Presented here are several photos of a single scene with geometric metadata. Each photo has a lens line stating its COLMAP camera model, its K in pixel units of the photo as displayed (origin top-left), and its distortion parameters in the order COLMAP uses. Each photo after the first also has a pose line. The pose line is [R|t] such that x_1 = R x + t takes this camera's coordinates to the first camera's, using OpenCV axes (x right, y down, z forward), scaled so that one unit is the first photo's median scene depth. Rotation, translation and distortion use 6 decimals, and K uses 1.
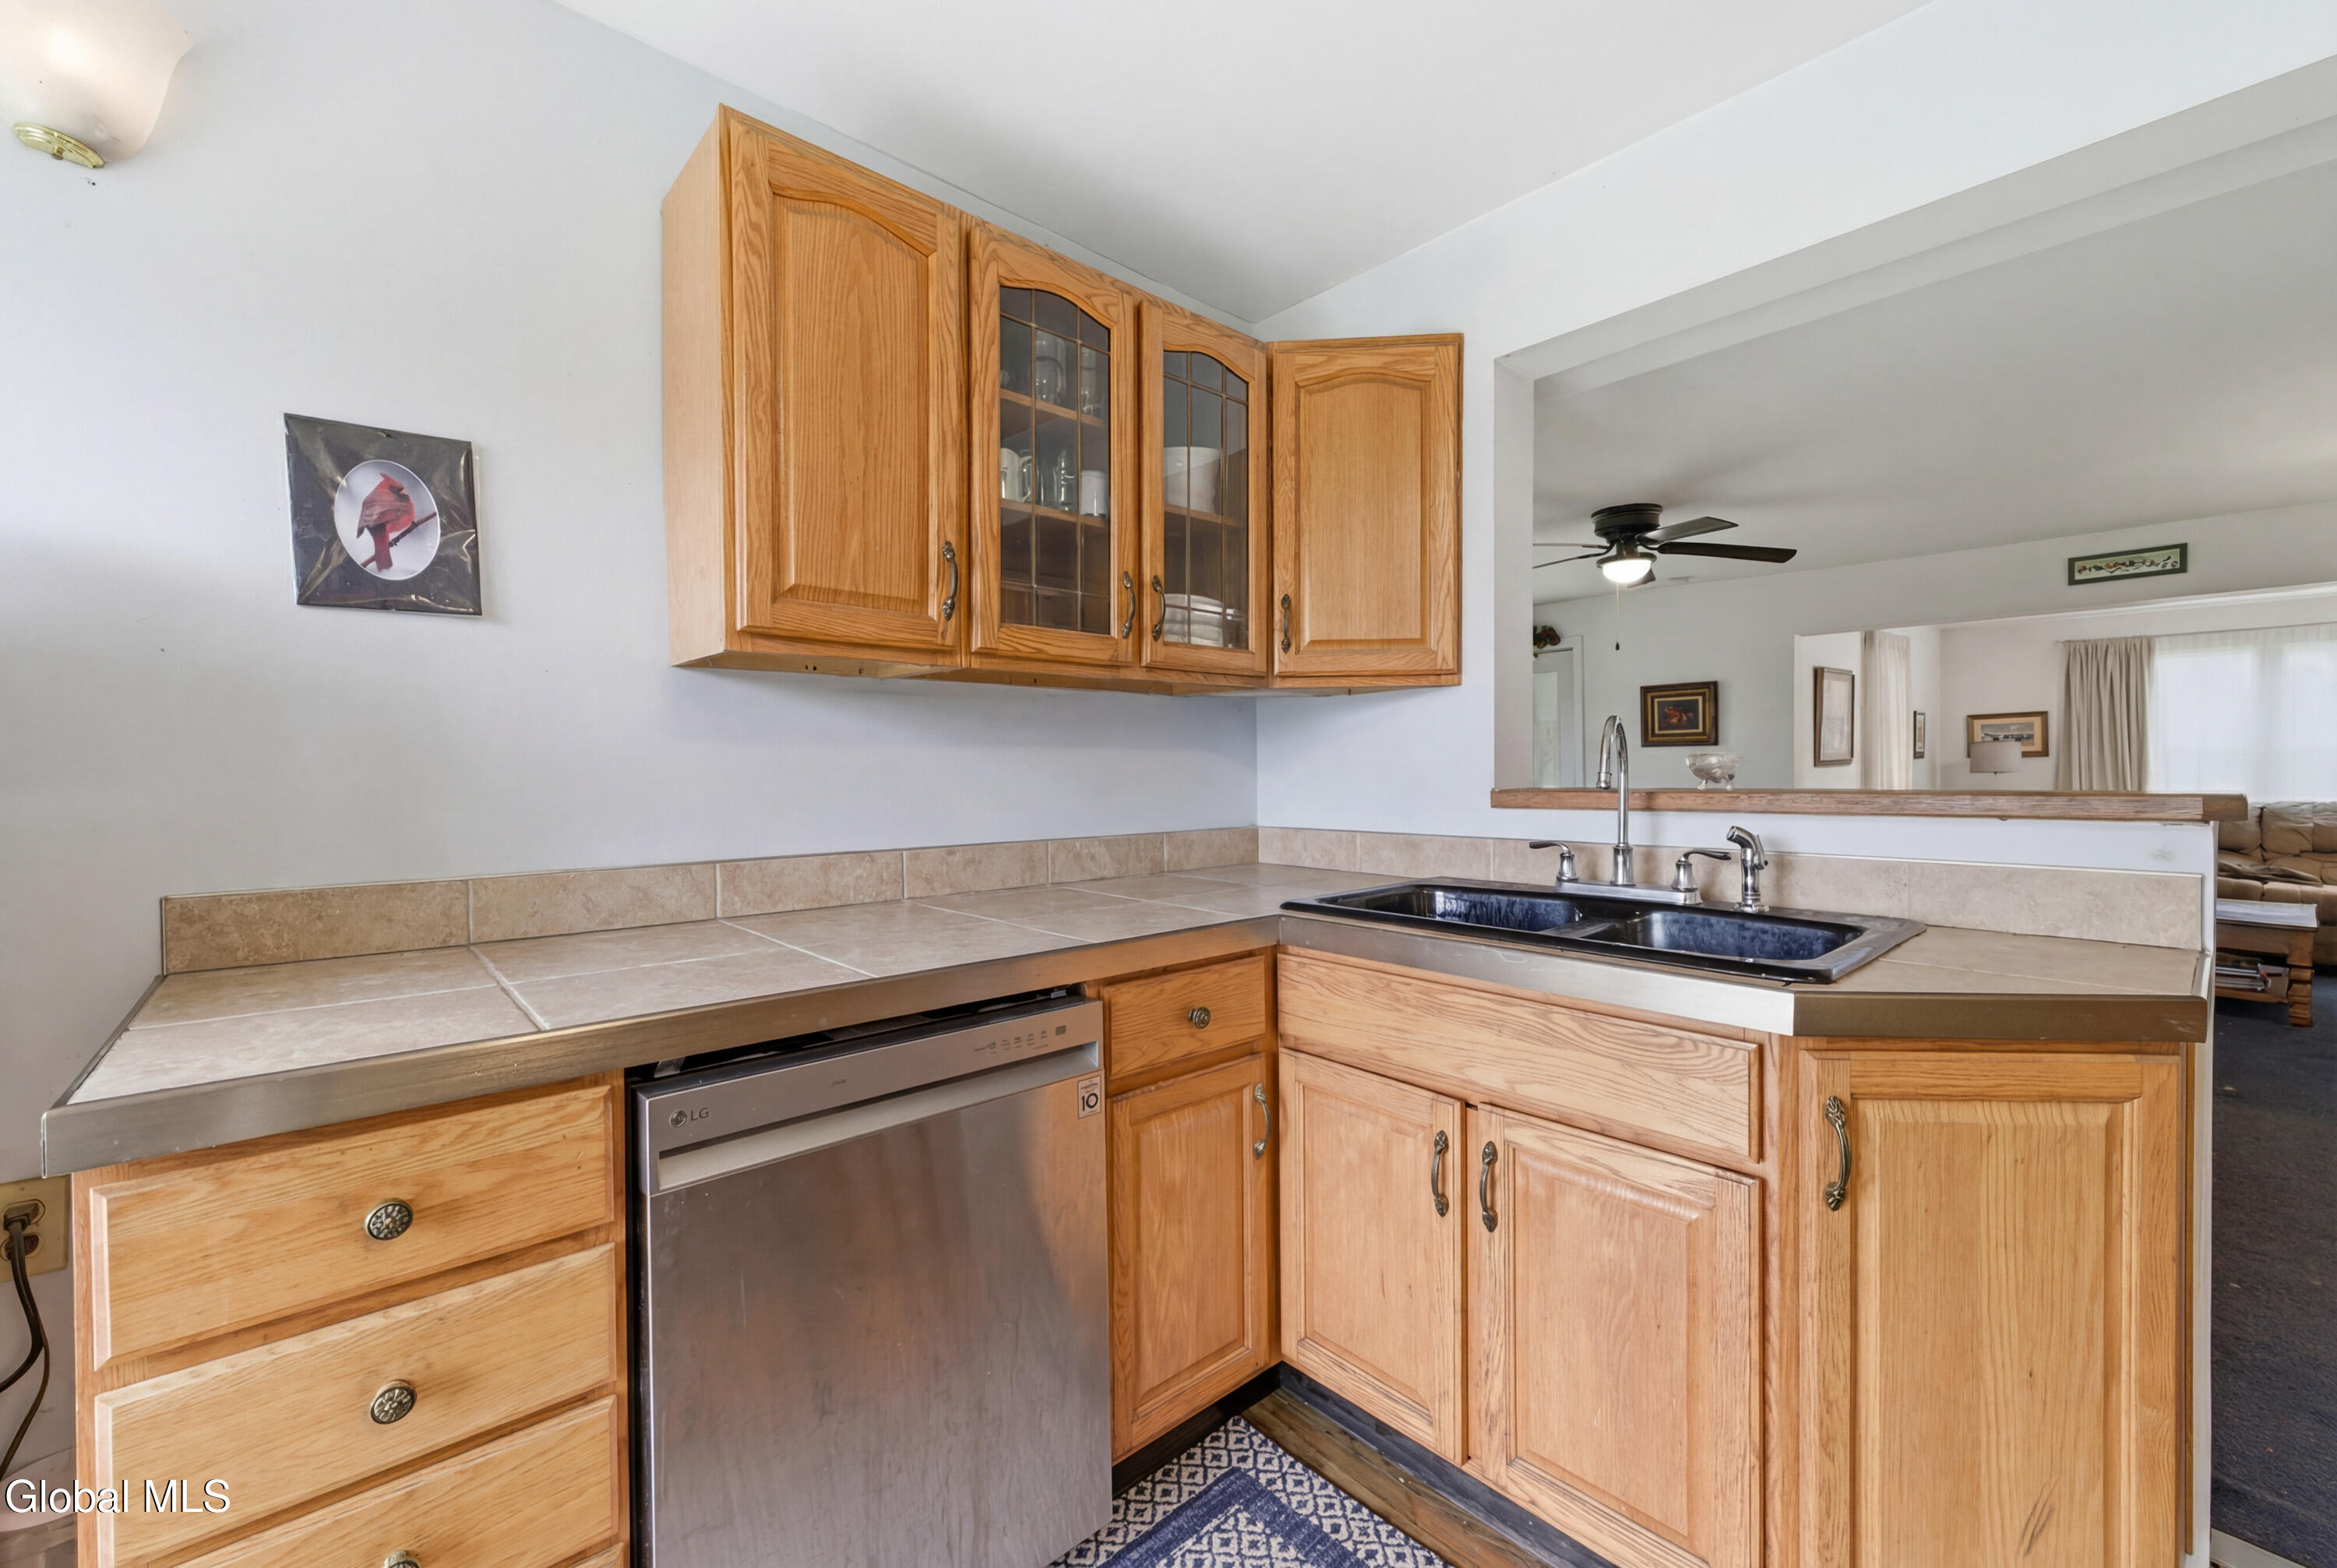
lens RADIAL K [[941.5, 0, 1123.0], [0, 941.5, 785.7], [0, 0, 1]] dist [0.015873, -0.000170]
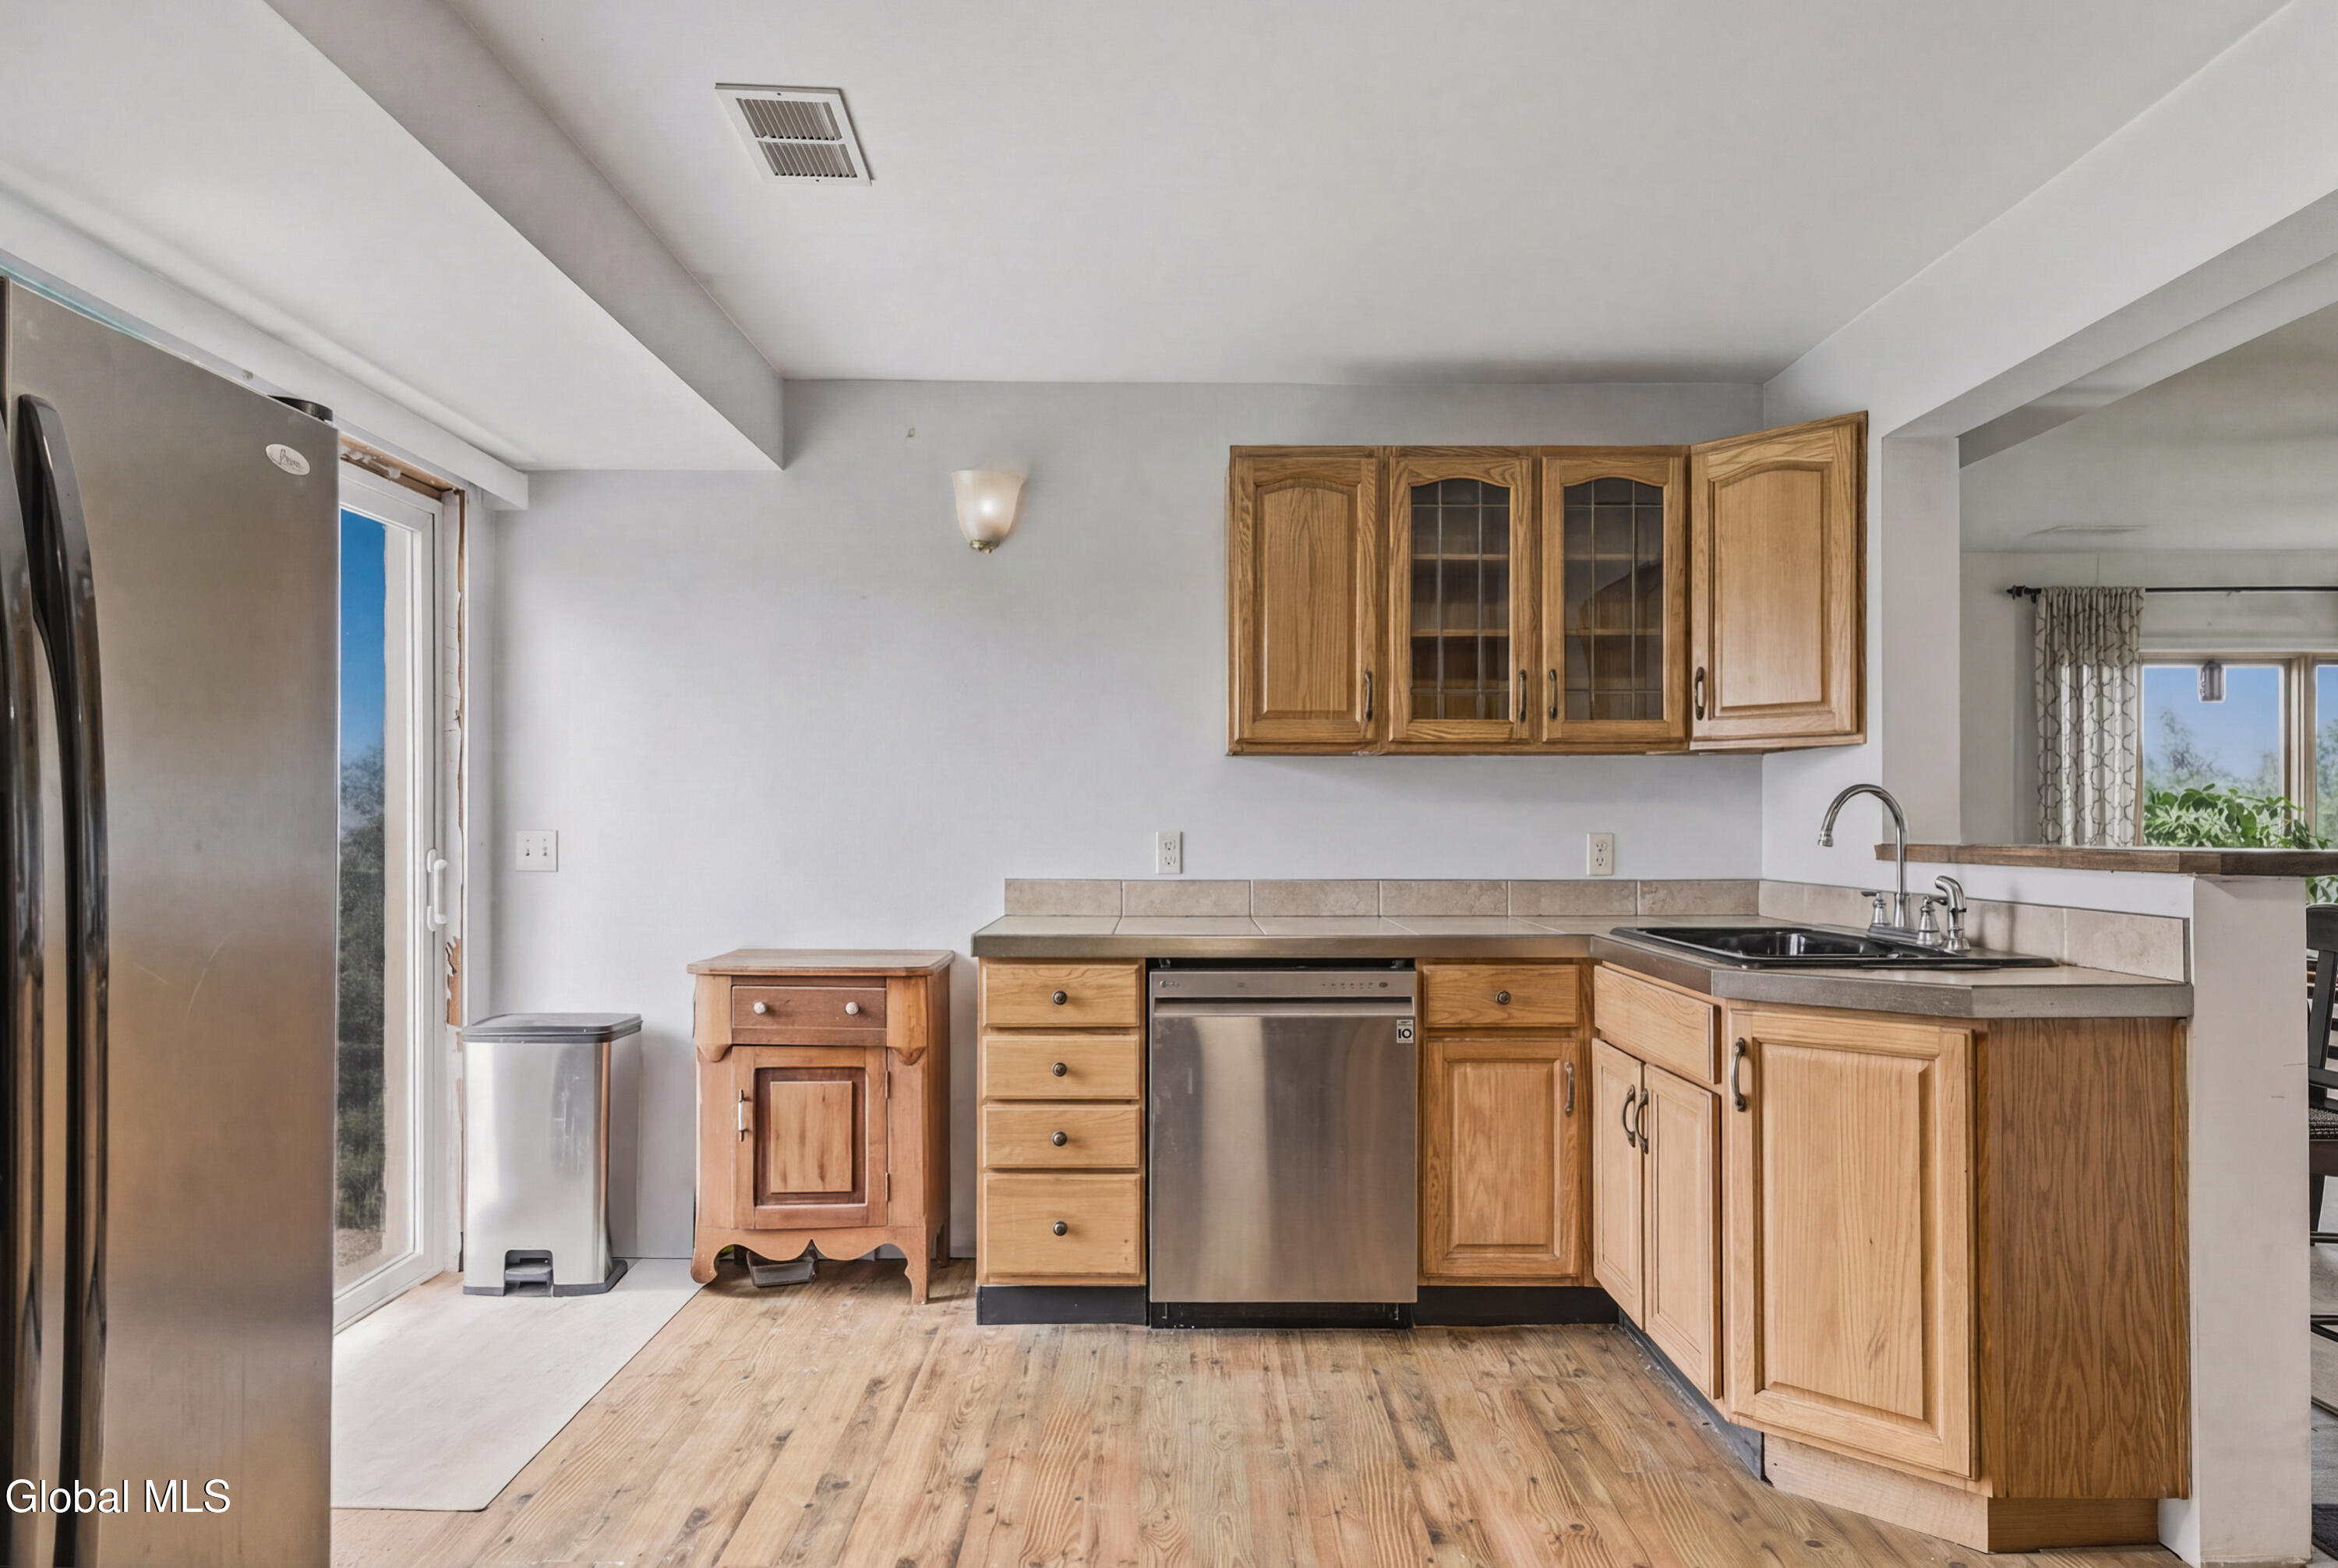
lens RADIAL K [[1498.7, 0, 1167.6], [0, 1498.7, 819.5], [0, 0, 1]] dist [0.005436, 0.002017]
pose [[0.754822, 0.005288, -0.655908, 1.146630], [-0.015273, 0.999838, -0.009516, 0.006077], [0.655752, 0.017200, 0.754781, -1.013871]]
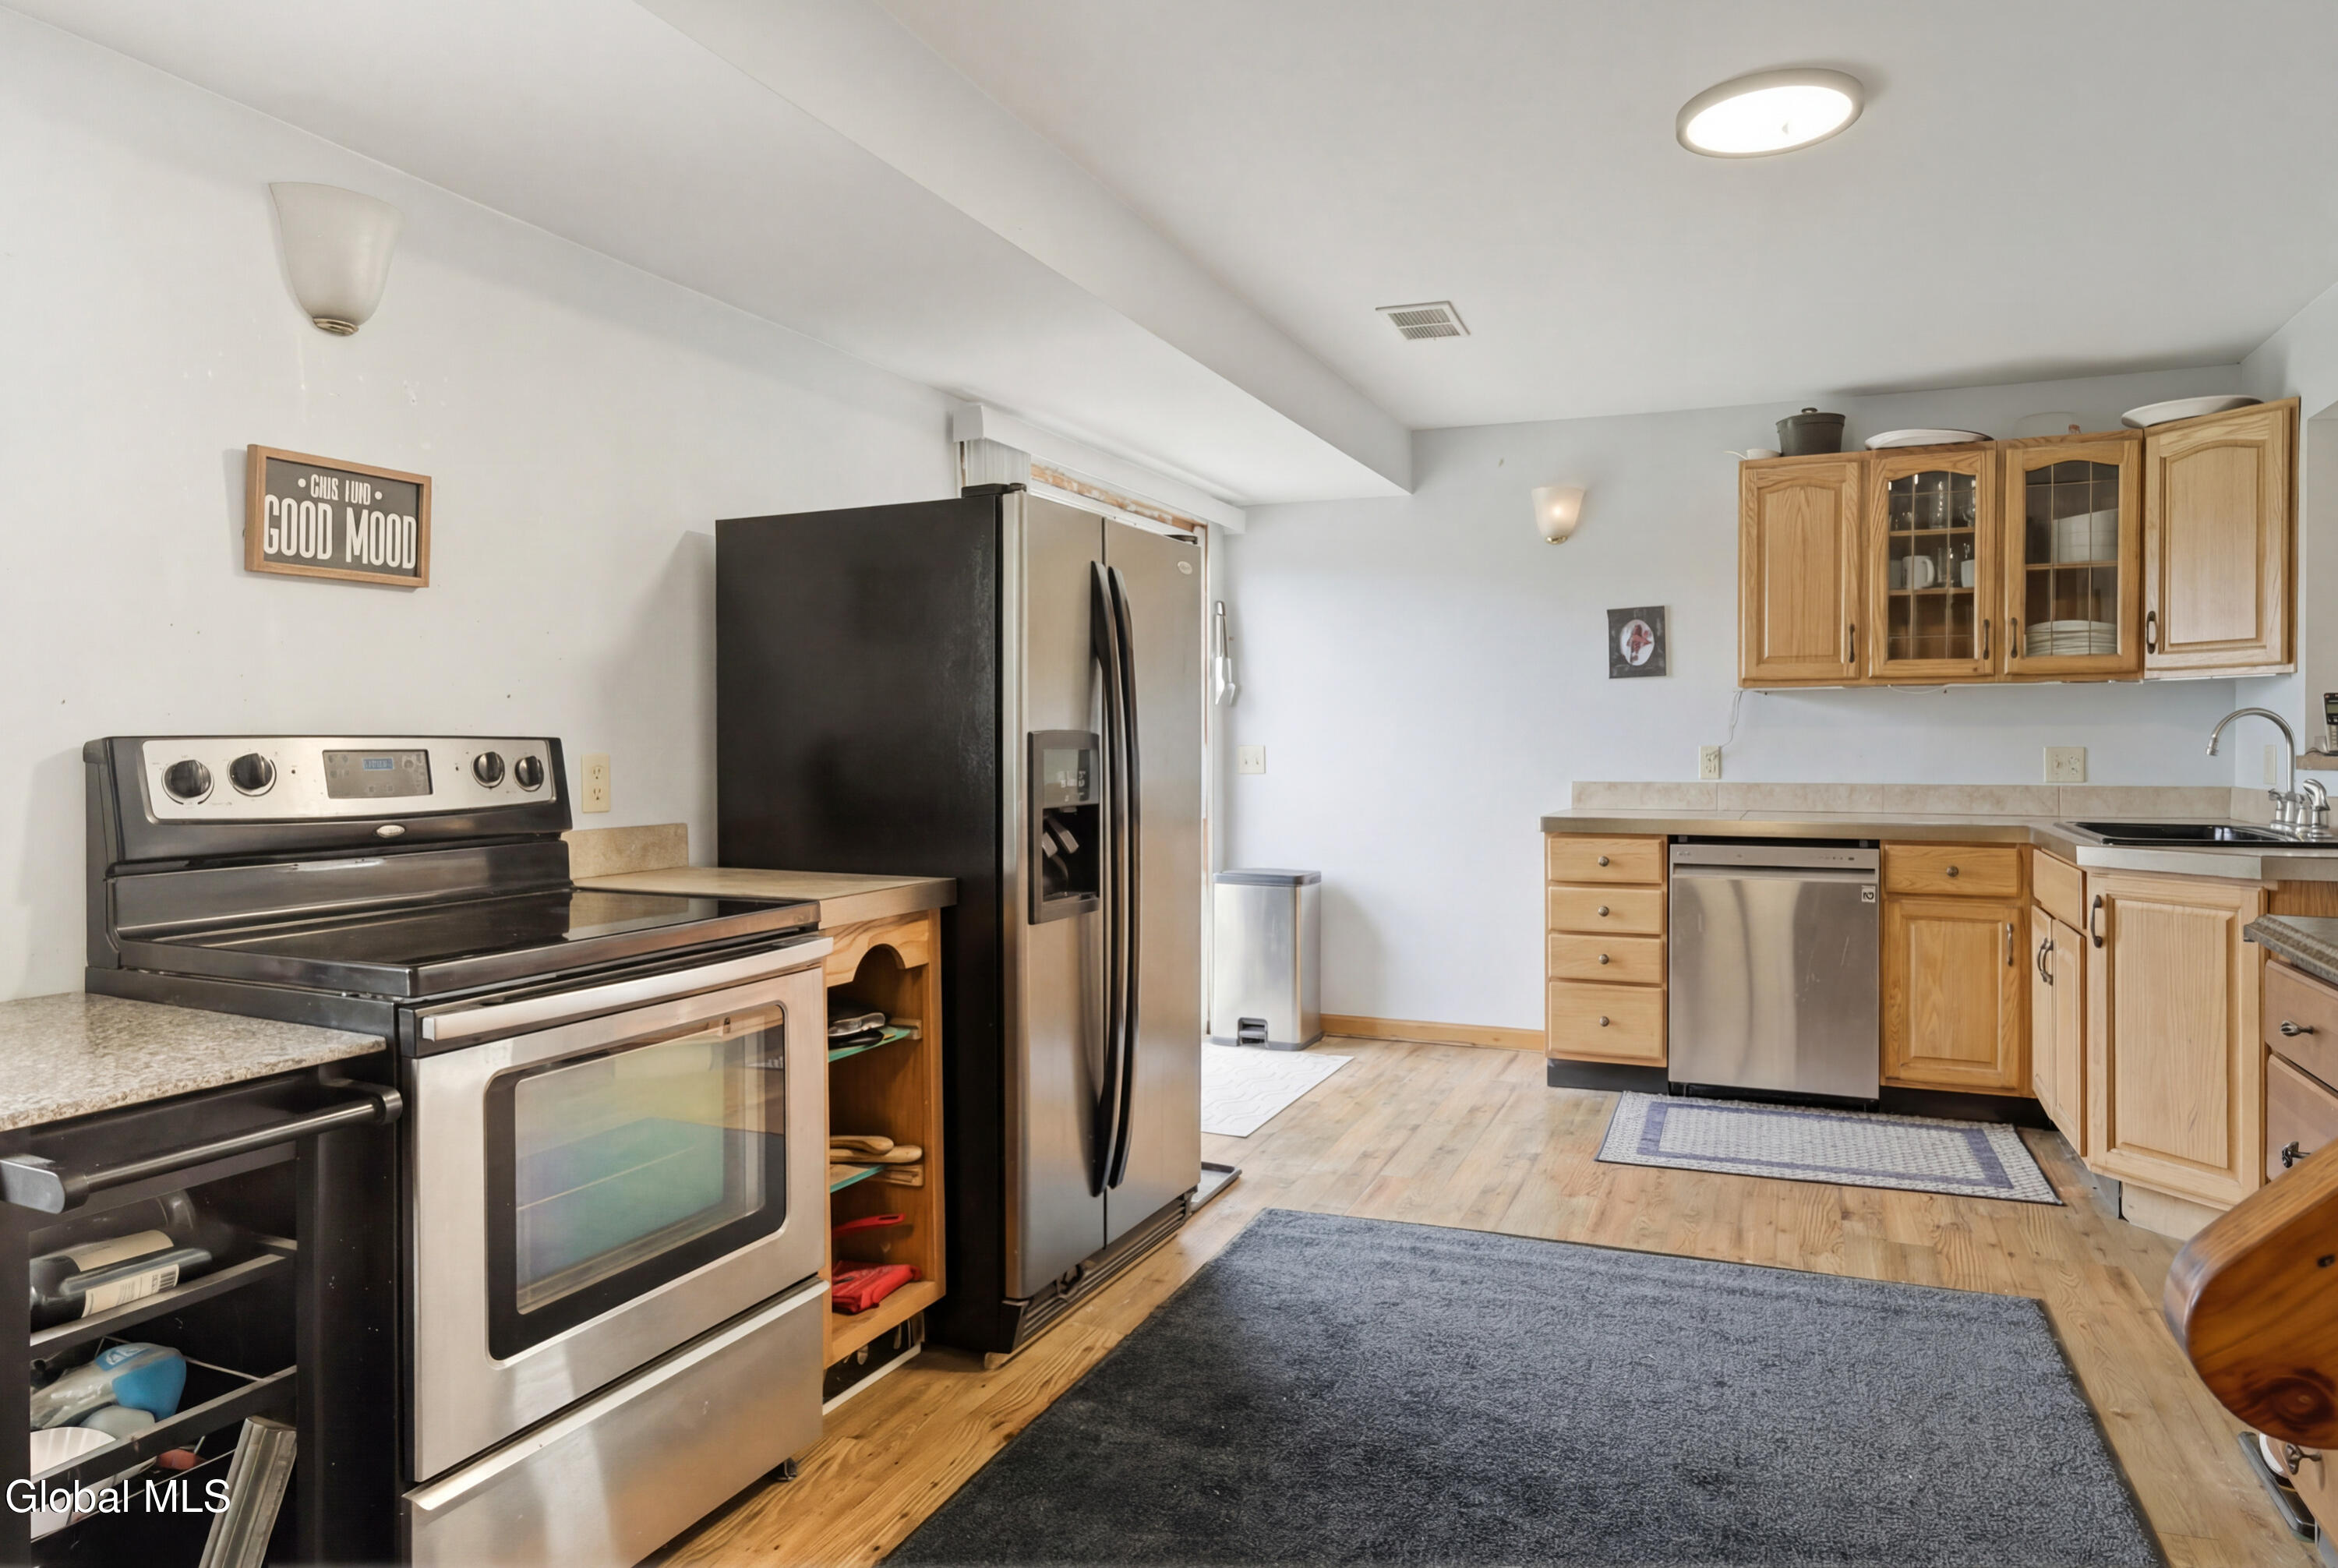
lens RADIAL K [[1439.4, 0, 1194.4], [0, 1439.4, 756.5], [0, 0, 1]] dist [0.029244, 0.000676]
pose [[0.440669, 0.014680, -0.897550, 1.944126], [-0.013580, 0.999861, 0.009686, 0.009247], [0.897567, 0.007920, 0.440807, -1.577523]]
